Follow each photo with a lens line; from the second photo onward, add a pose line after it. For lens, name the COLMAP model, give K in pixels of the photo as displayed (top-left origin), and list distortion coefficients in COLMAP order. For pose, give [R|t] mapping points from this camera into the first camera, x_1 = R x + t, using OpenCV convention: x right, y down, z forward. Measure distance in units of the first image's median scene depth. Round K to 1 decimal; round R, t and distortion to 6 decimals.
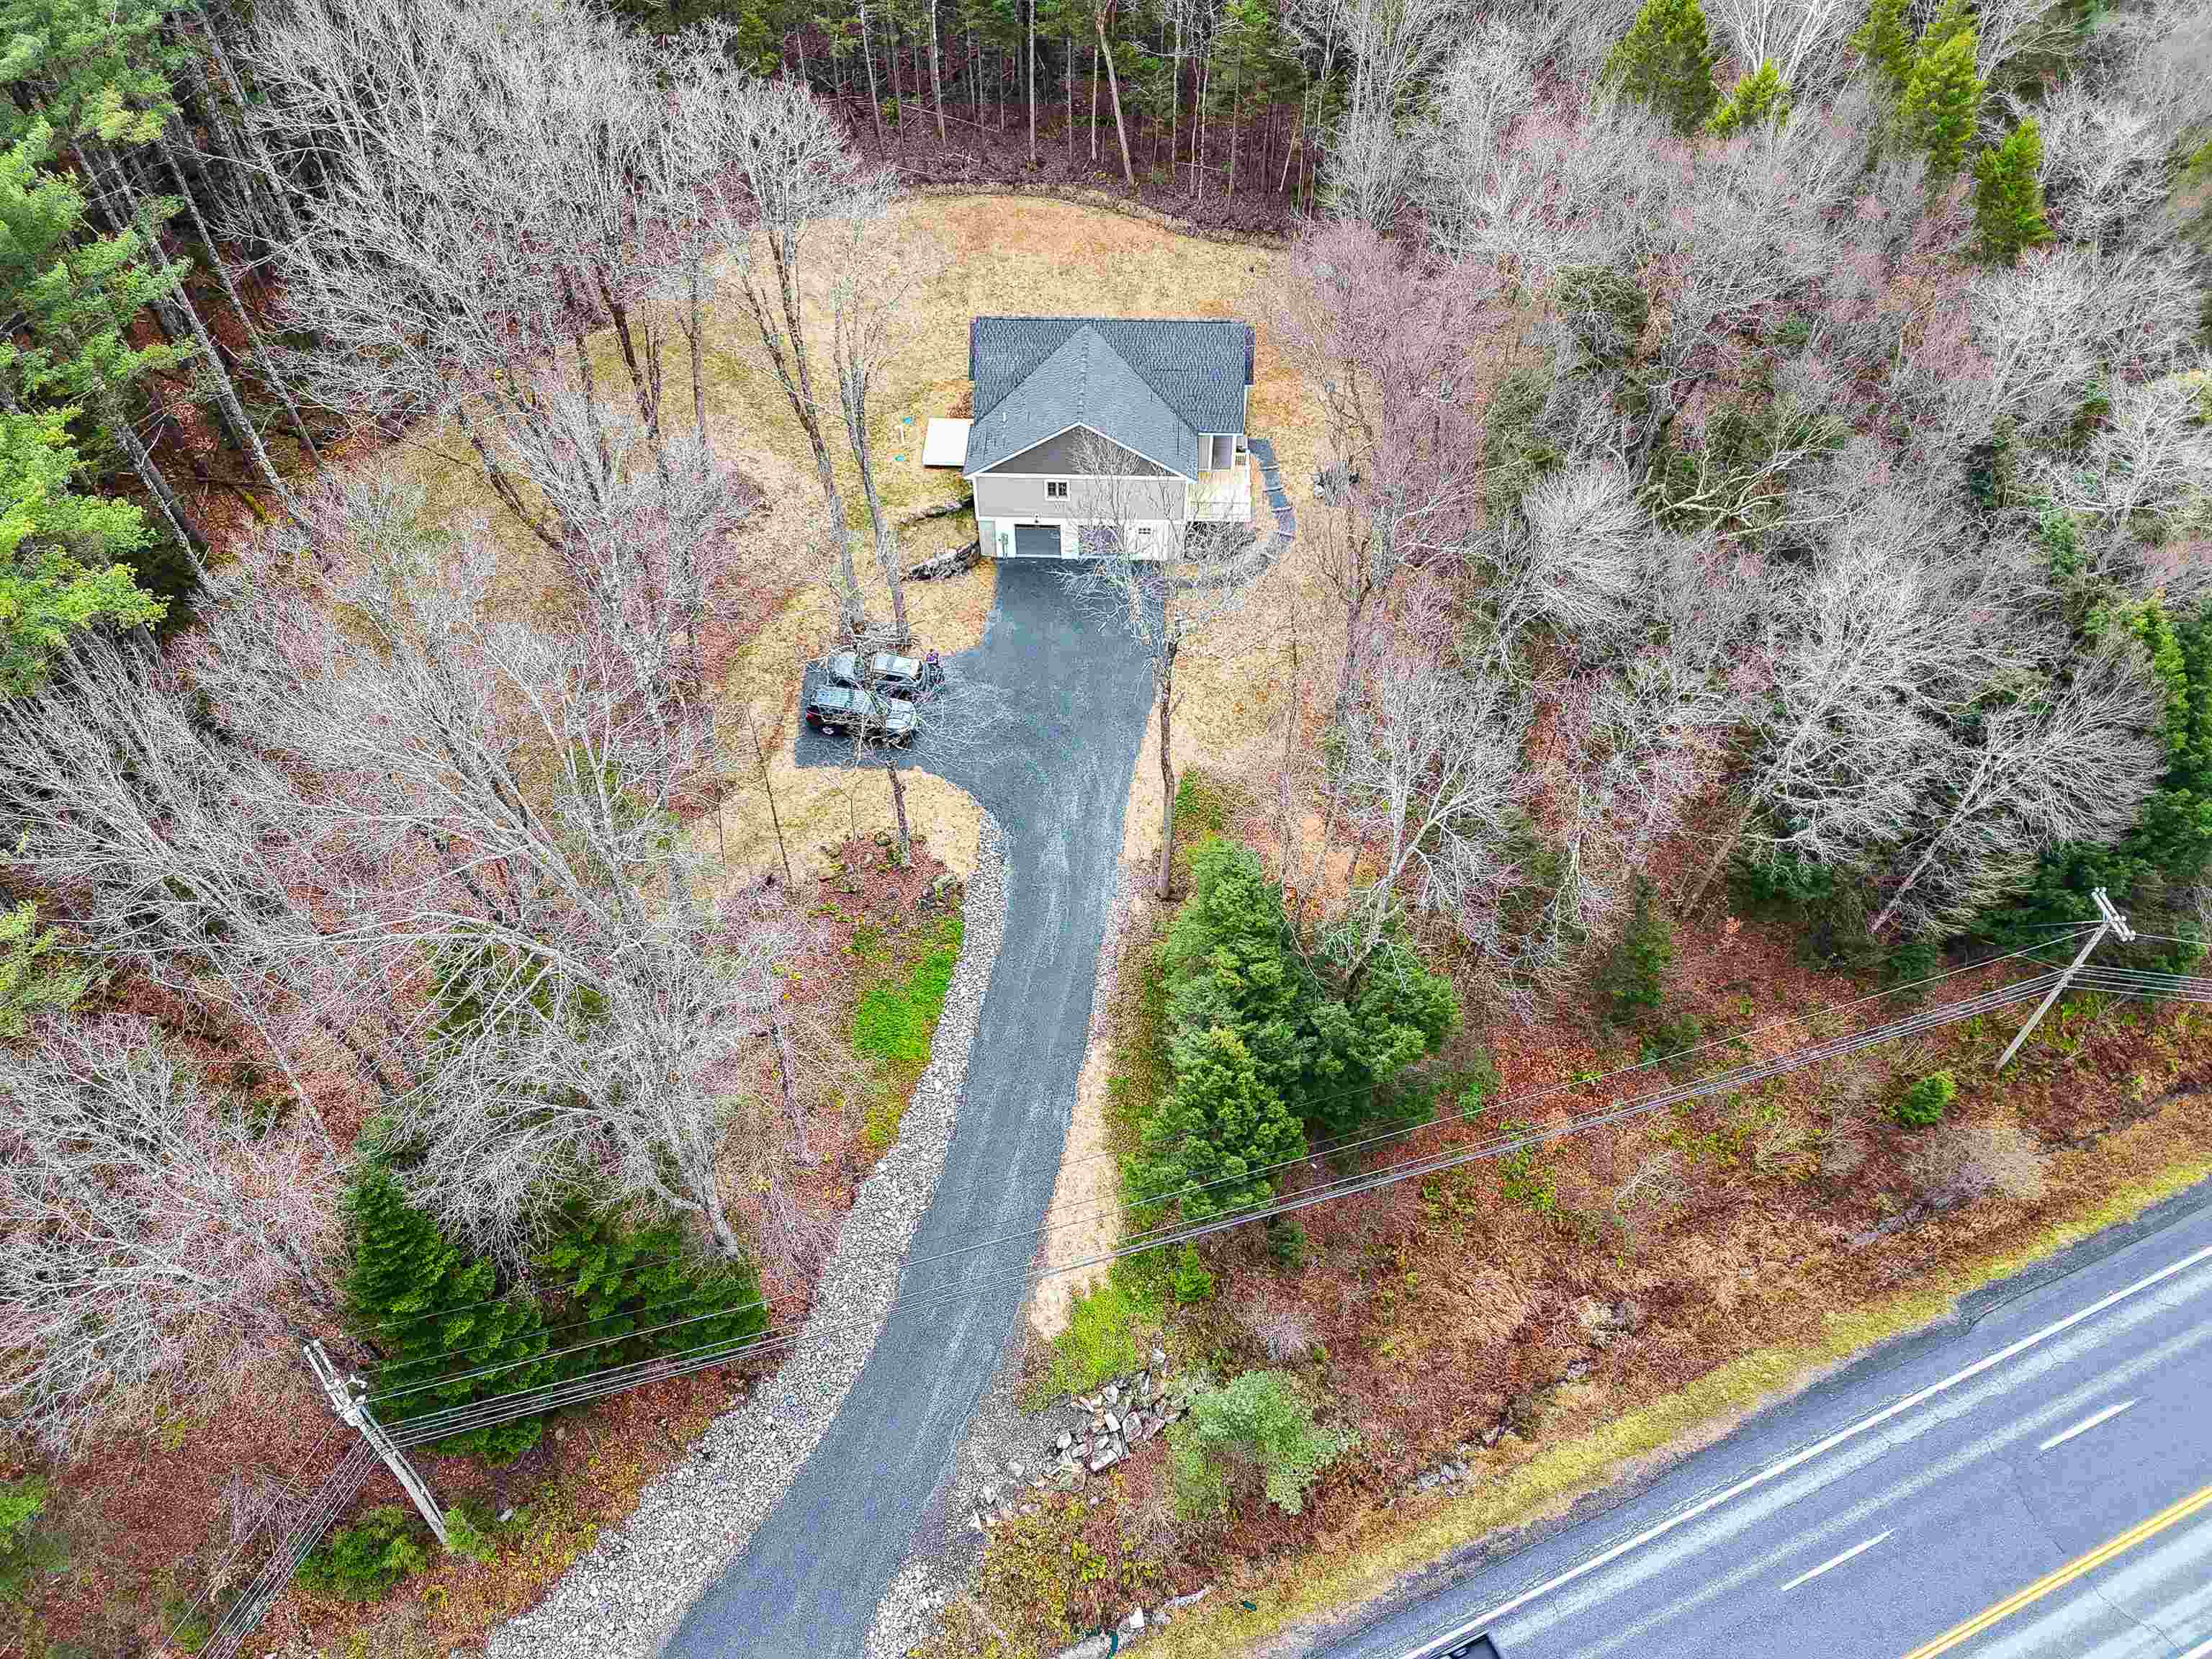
lens RADIAL K [[1618.8, 0, 1104.4], [0, 1618.8, 832.9], [0, 0, 1]] dist [0.088482, -0.058832]
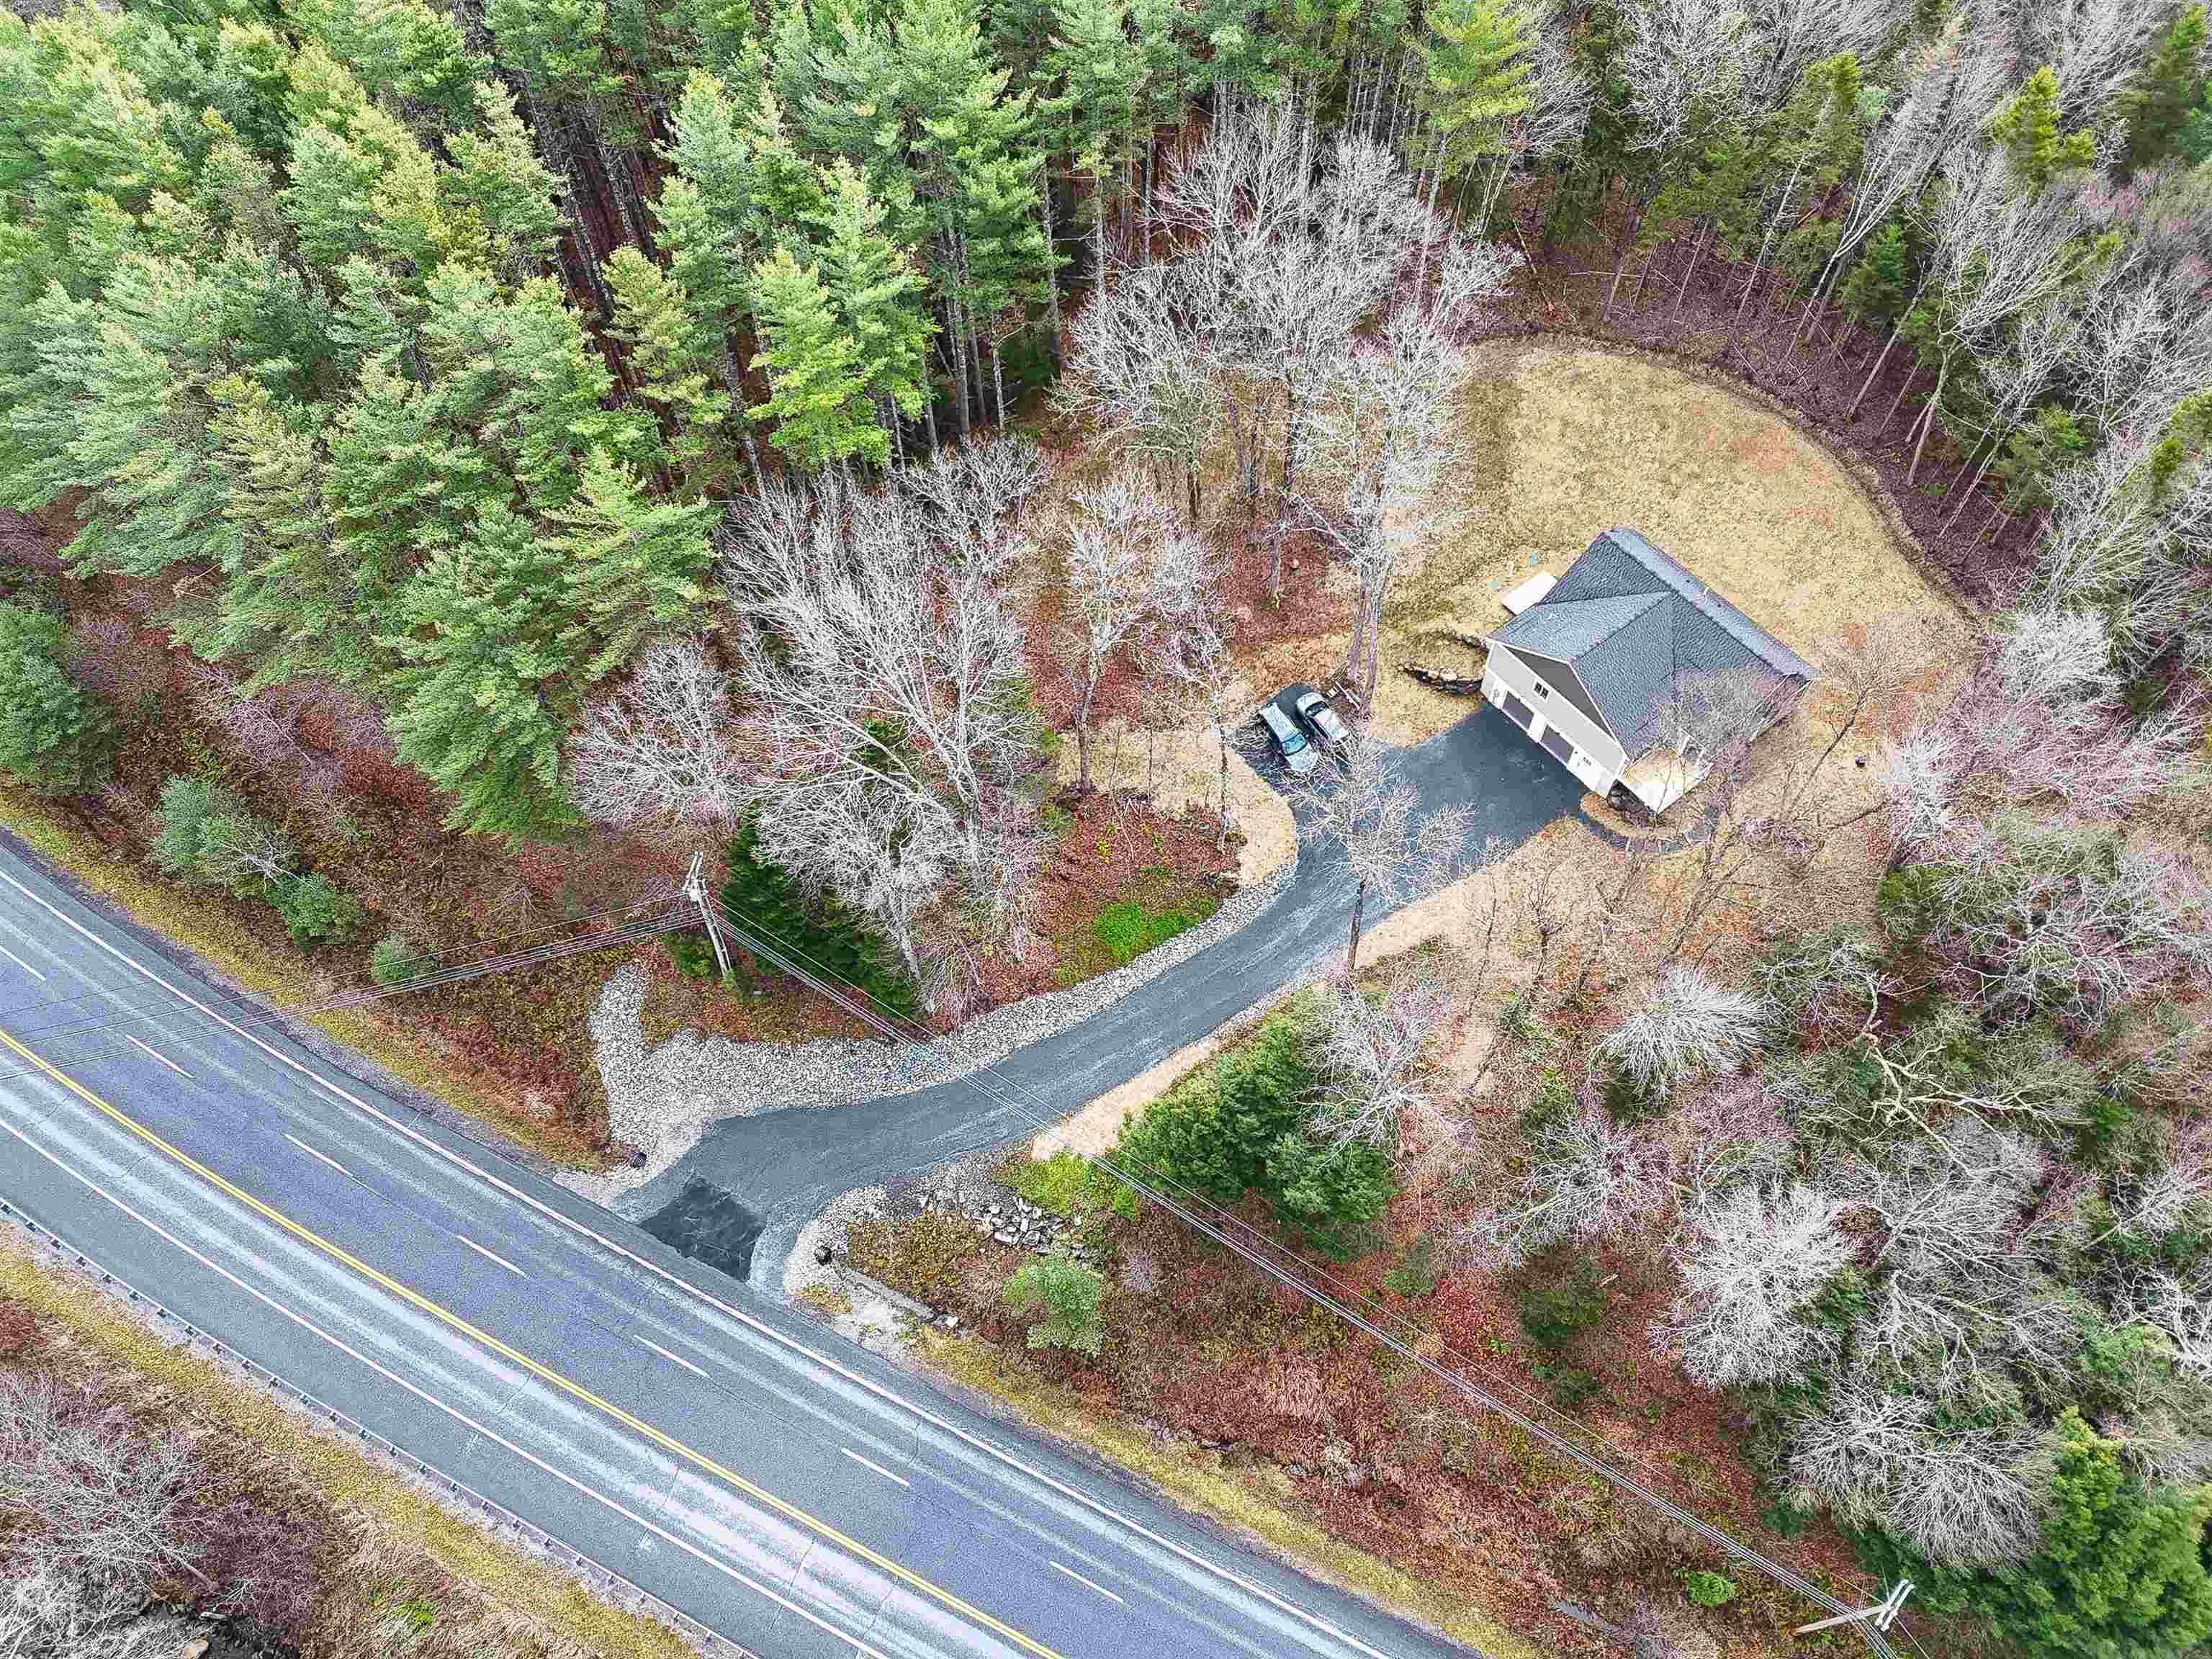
lens RADIAL K [[1618.8, 0, 1104.4], [0, 1618.8, 832.9], [0, 0, 1]] dist [0.088482, -0.058832]
pose [[0.641041, 0.649405, -0.409072, 0.321424], [-0.573731, 0.759485, 0.306617, -0.311049], [0.509803, 0.038143, 0.859445, -0.196739]]
